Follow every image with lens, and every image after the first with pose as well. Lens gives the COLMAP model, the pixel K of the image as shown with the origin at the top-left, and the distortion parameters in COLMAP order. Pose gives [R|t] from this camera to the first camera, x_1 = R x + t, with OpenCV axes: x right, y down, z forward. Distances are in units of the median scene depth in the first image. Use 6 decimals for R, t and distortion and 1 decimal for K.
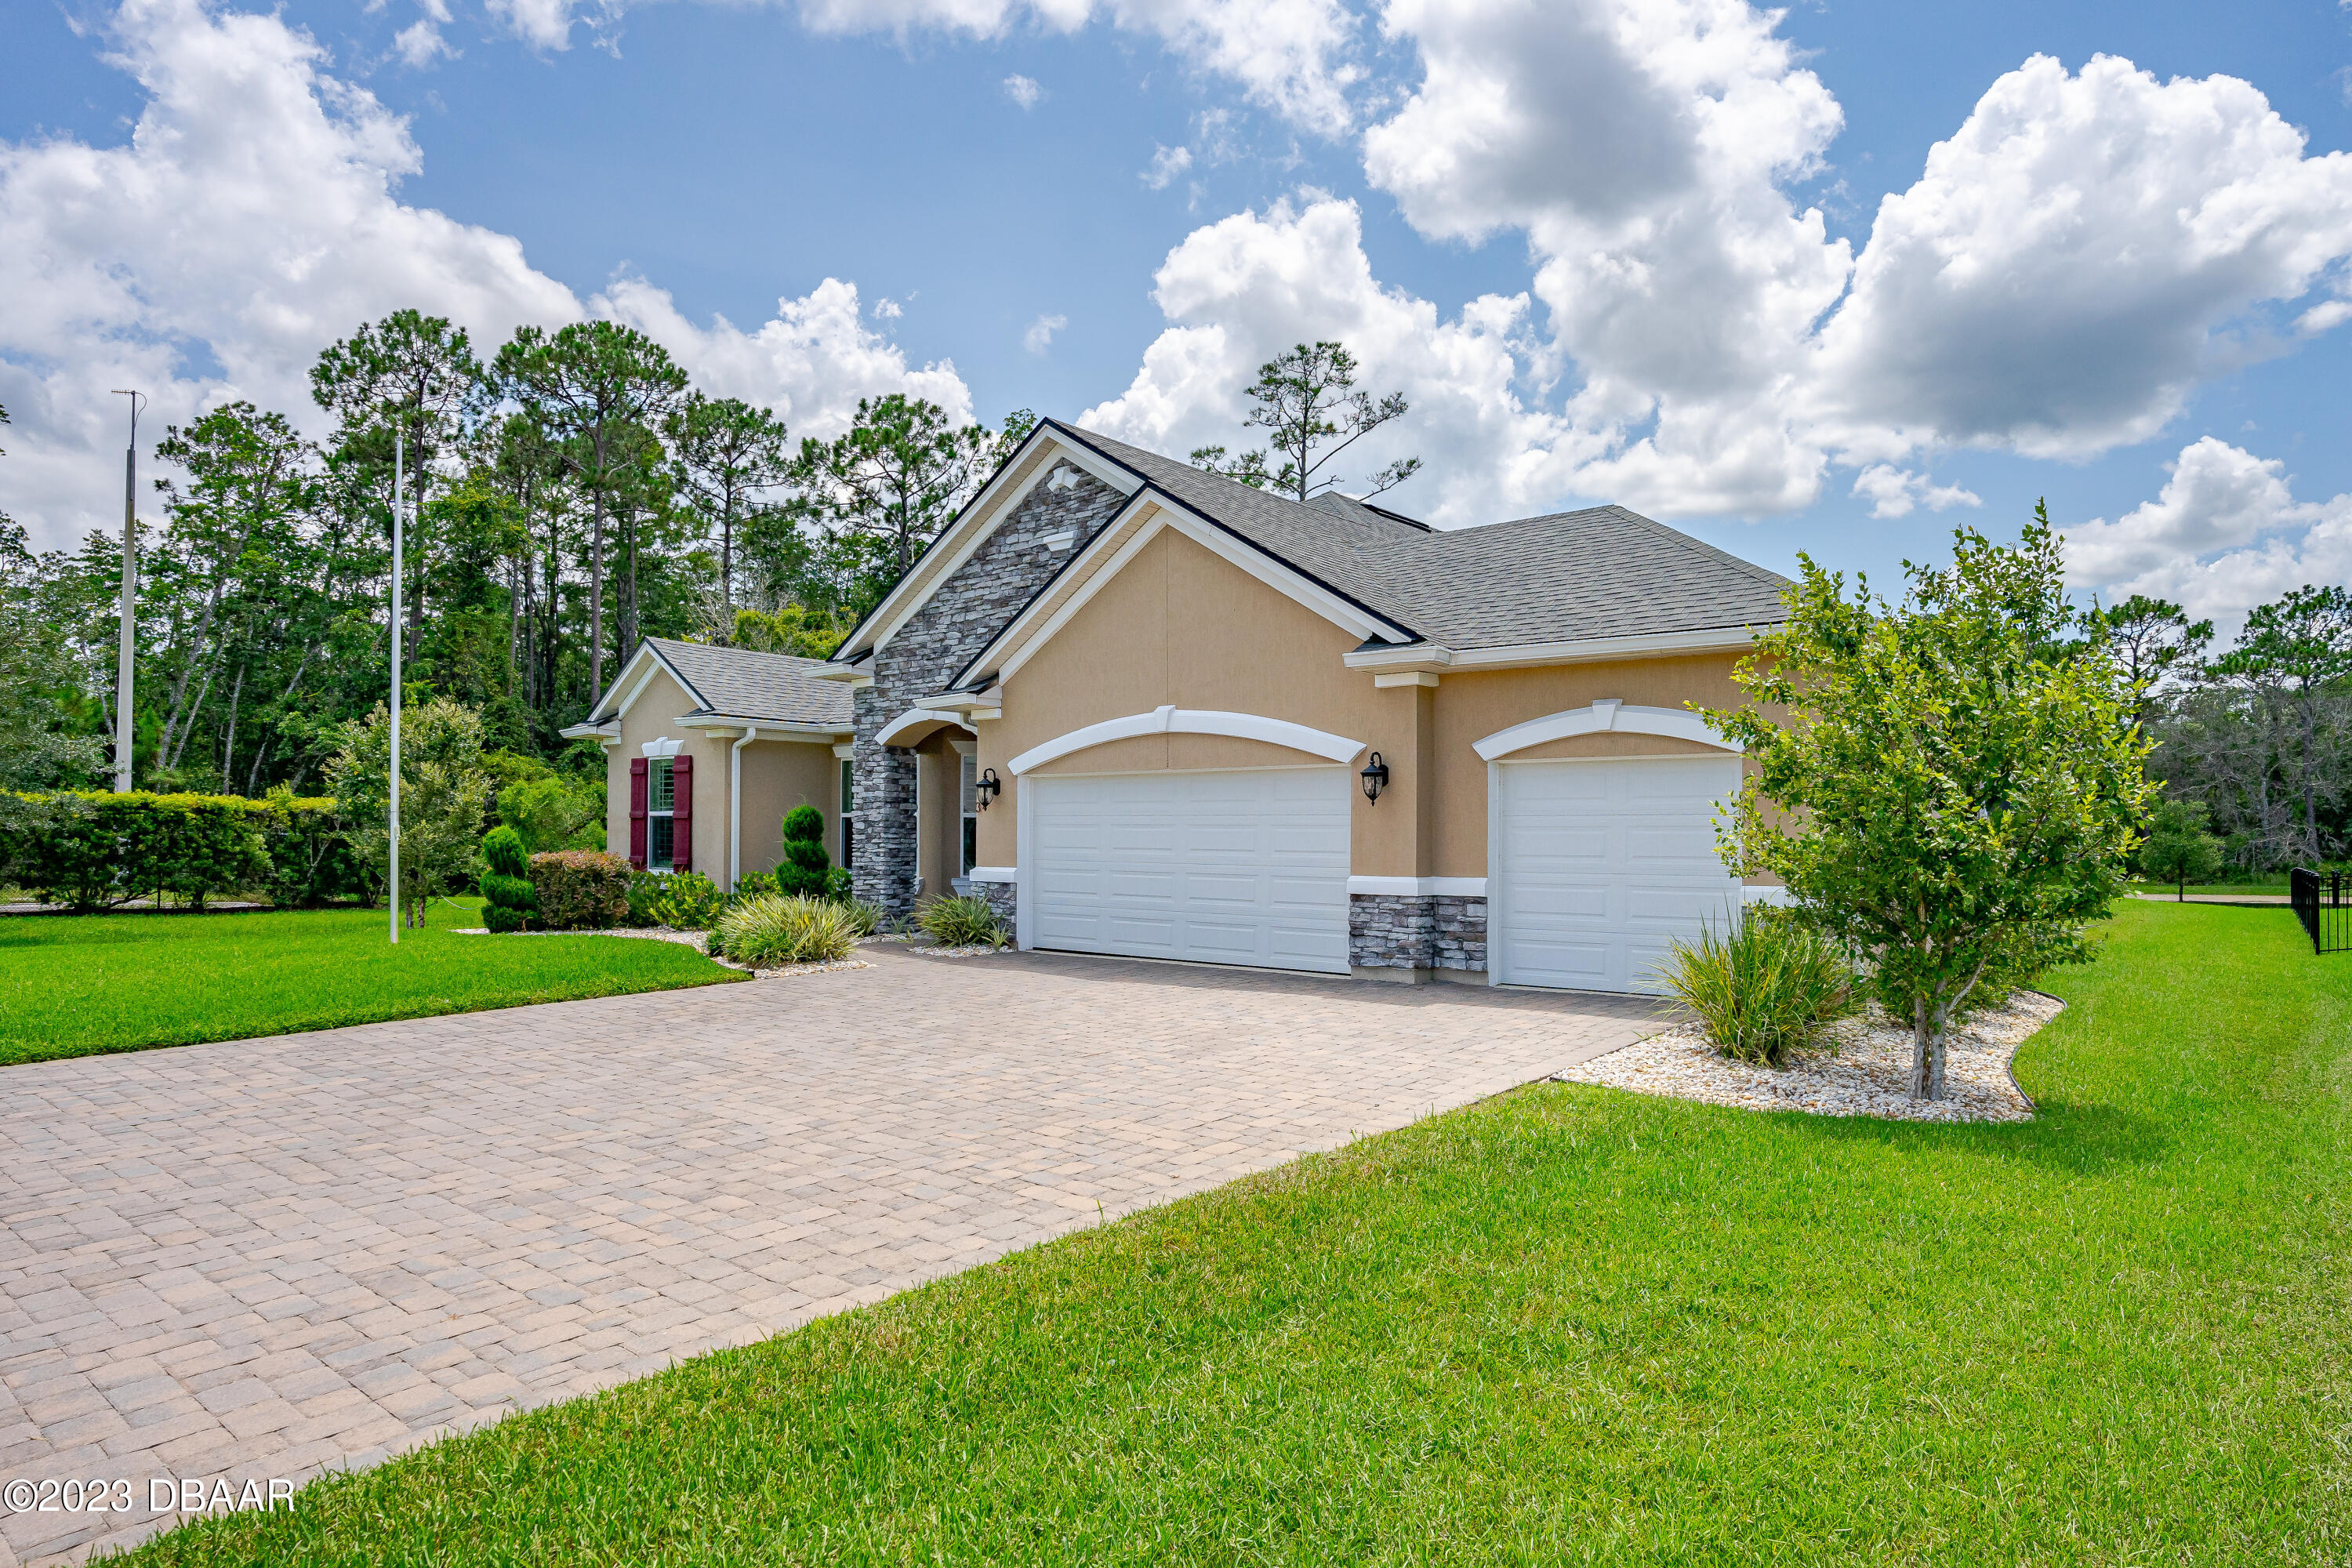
lens RADIAL K [[1397.3, 0, 1174.5], [0, 1397.3, 800.8], [0, 0, 1]] dist [0.001105, 0.000026]
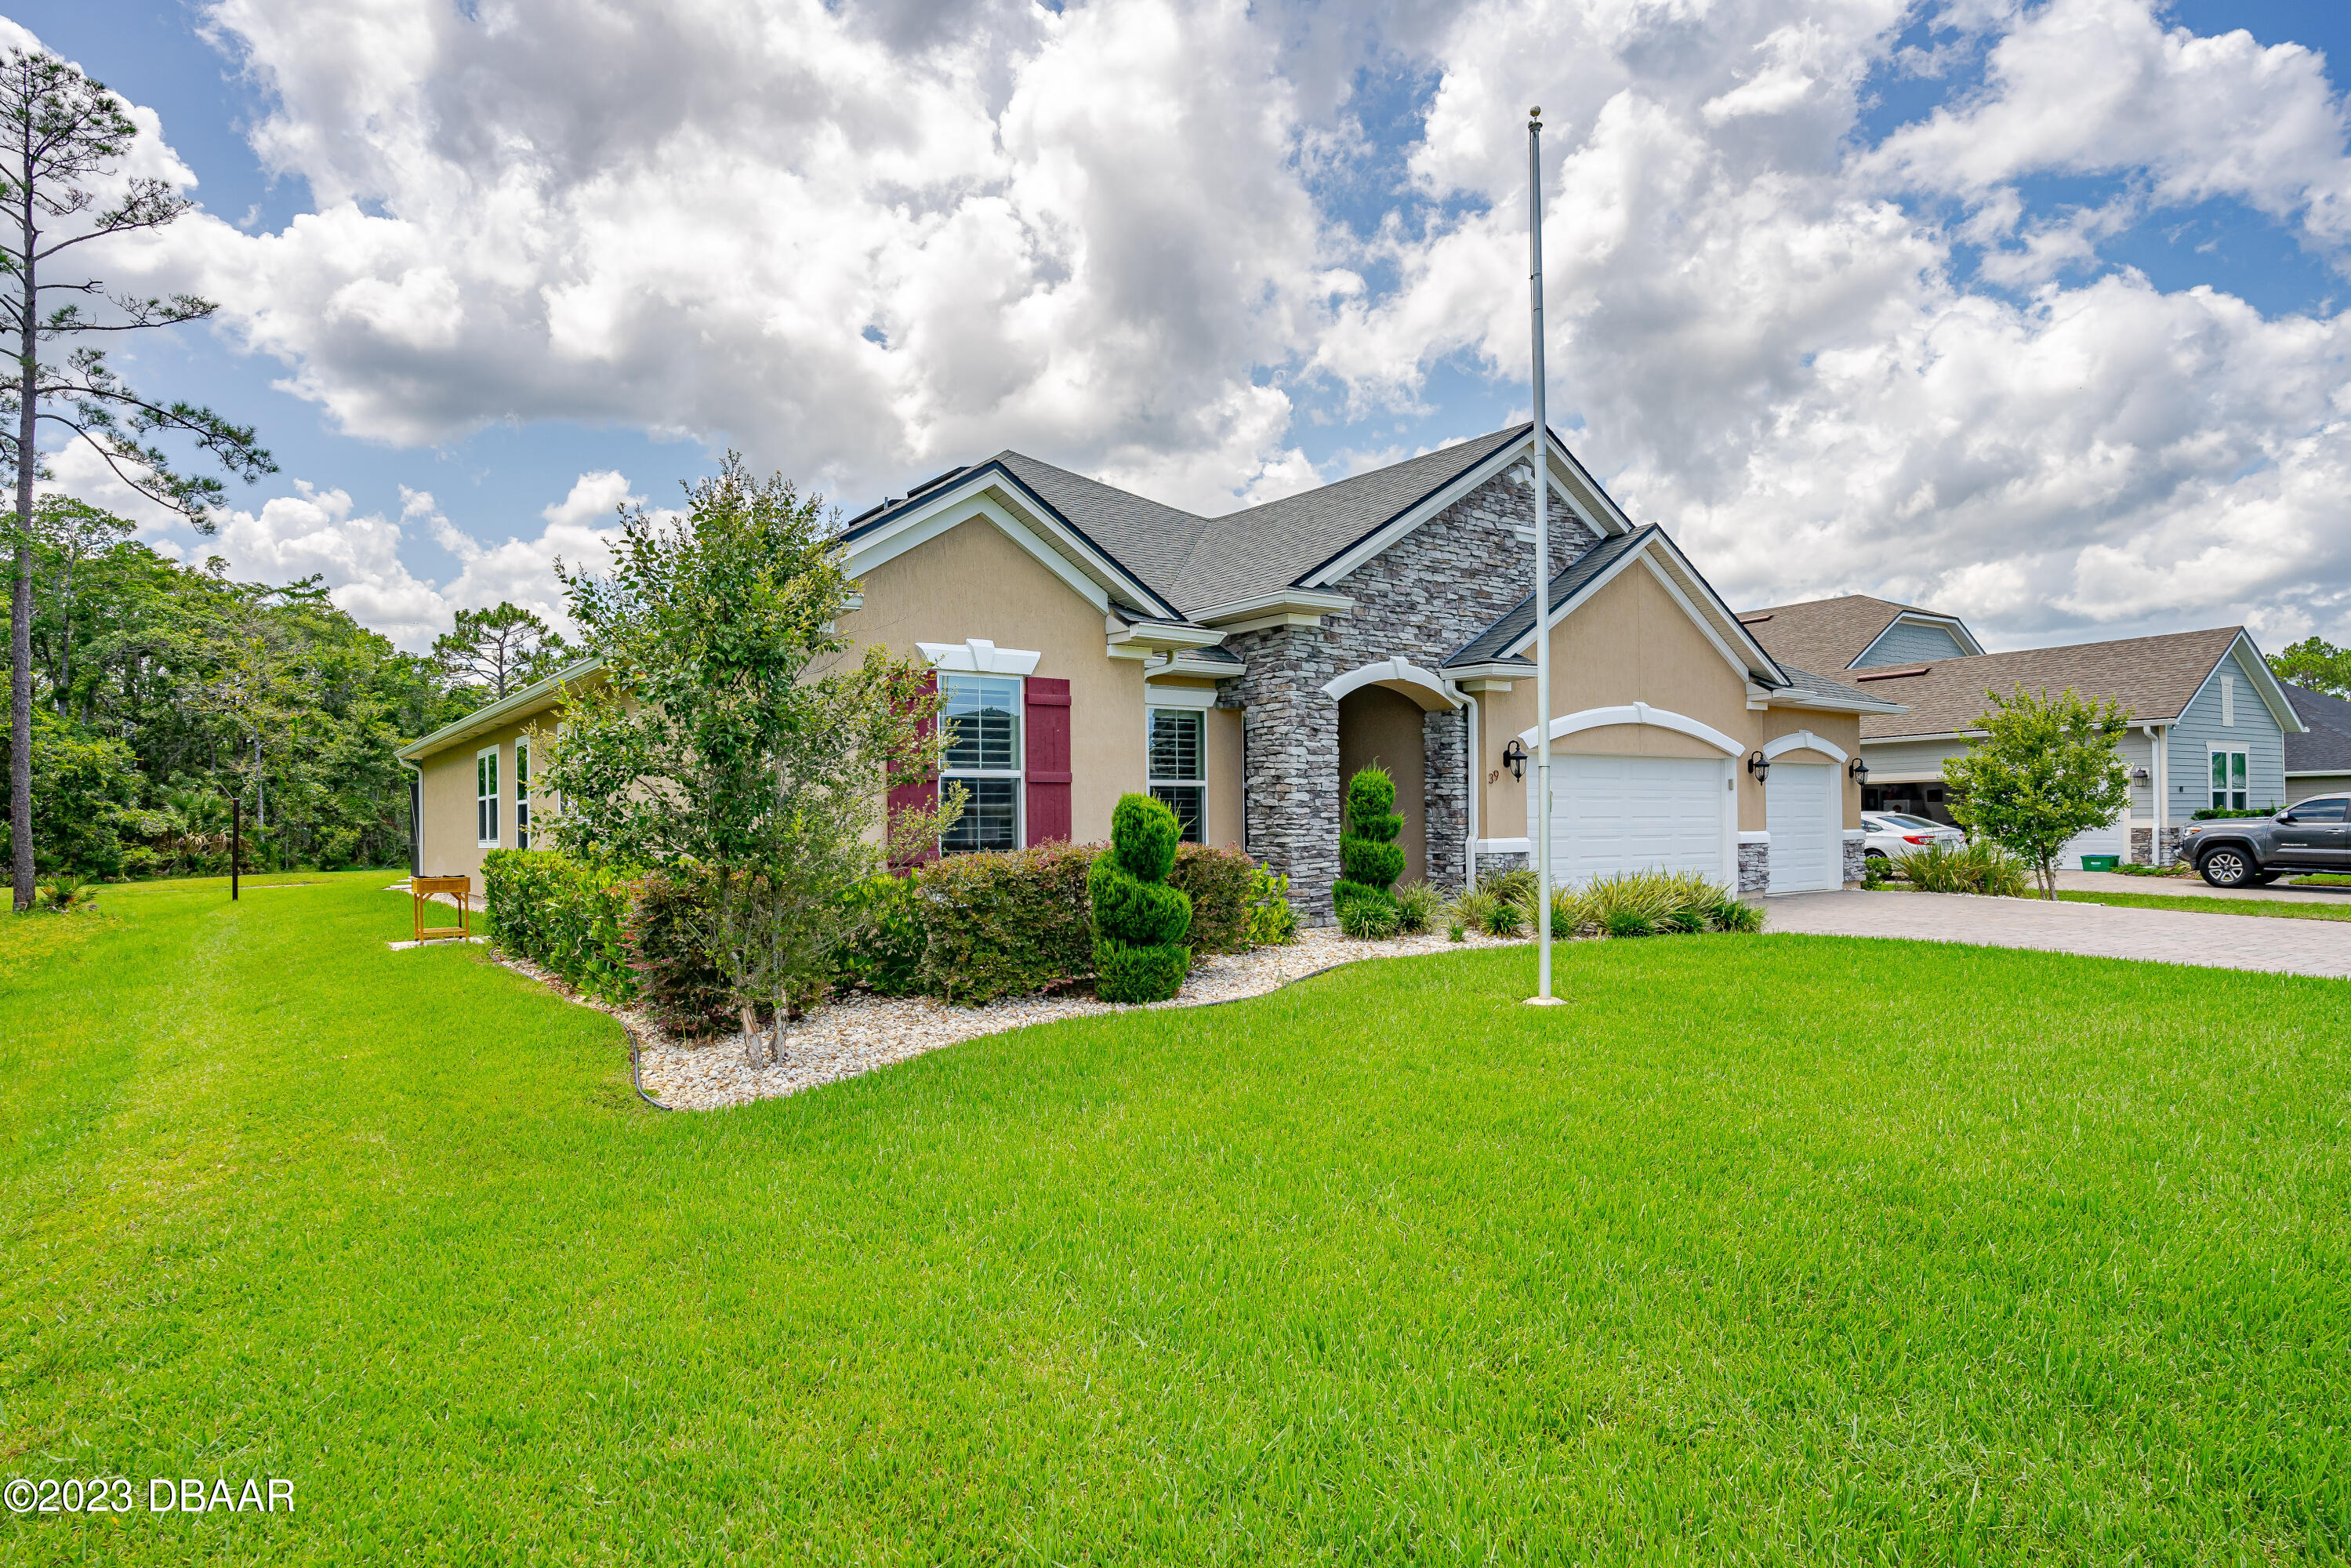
lens RADIAL K [[1255.1, 0, 1175.8], [0, 1255.1, 781.5], [0, 0, 1]] dist [-0.000787, 0.000036]
pose [[0.231833, 0.013795, 0.972658, -1.012608], [-0.021891, 0.999720, -0.008961, 0.018516], [-0.972509, -0.019215, 0.232070, 0.966520]]
